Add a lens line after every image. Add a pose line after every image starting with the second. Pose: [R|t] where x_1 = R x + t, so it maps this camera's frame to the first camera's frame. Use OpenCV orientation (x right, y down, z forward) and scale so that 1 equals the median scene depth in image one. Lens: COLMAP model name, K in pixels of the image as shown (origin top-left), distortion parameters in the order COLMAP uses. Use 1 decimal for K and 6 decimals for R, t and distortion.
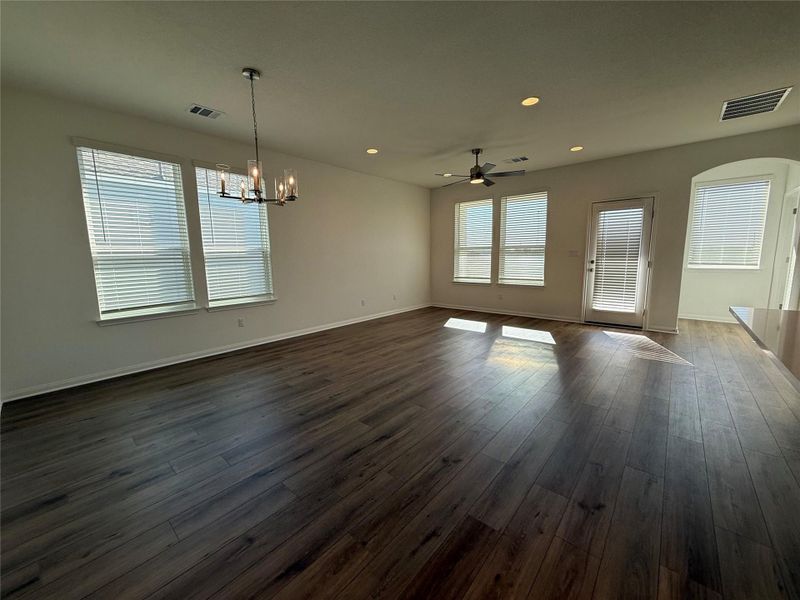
lens RADIAL K [[316.8, 0, 398.0], [0, 316.8, 301.5], [0, 0, 1]] dist [-0.002028, 0.000545]
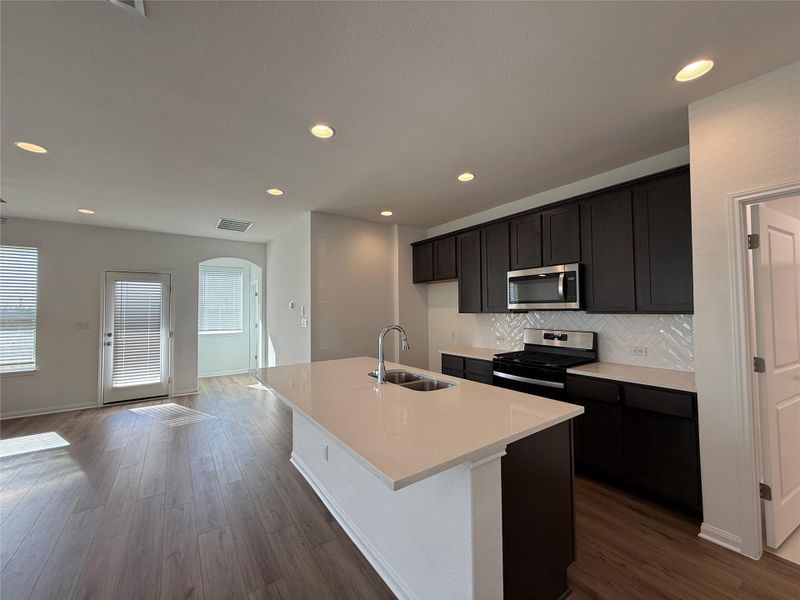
lens RADIAL K [[316.8, 0, 396.9], [0, 316.8, 294.7], [0, 0, 1]] dist [-0.002028, 0.000545]
pose [[0.241778, 0.059755, 0.968490, -0.071987], [0.150248, 0.983759, -0.098206, -0.027630], [-0.958629, 0.169258, 0.228873, -0.010651]]
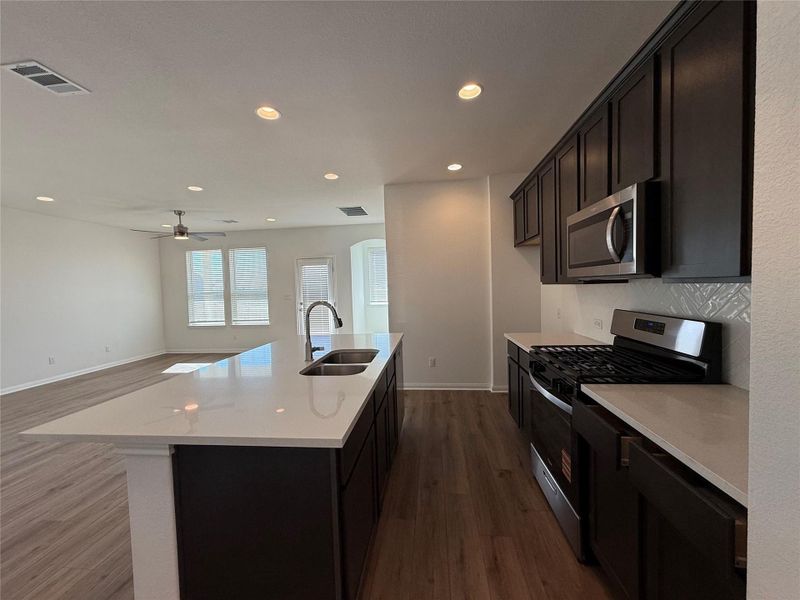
lens RADIAL K [[316.8, 0, 395.1], [0, 316.8, 294.7], [0, 0, 1]] dist [-0.002028, 0.000545]
pose [[0.818398, -0.022764, 0.574200, 0.198654], [0.101886, 0.989132, -0.106003, 0.015624], [-0.565547, 0.145255, 0.811823, -0.284638]]
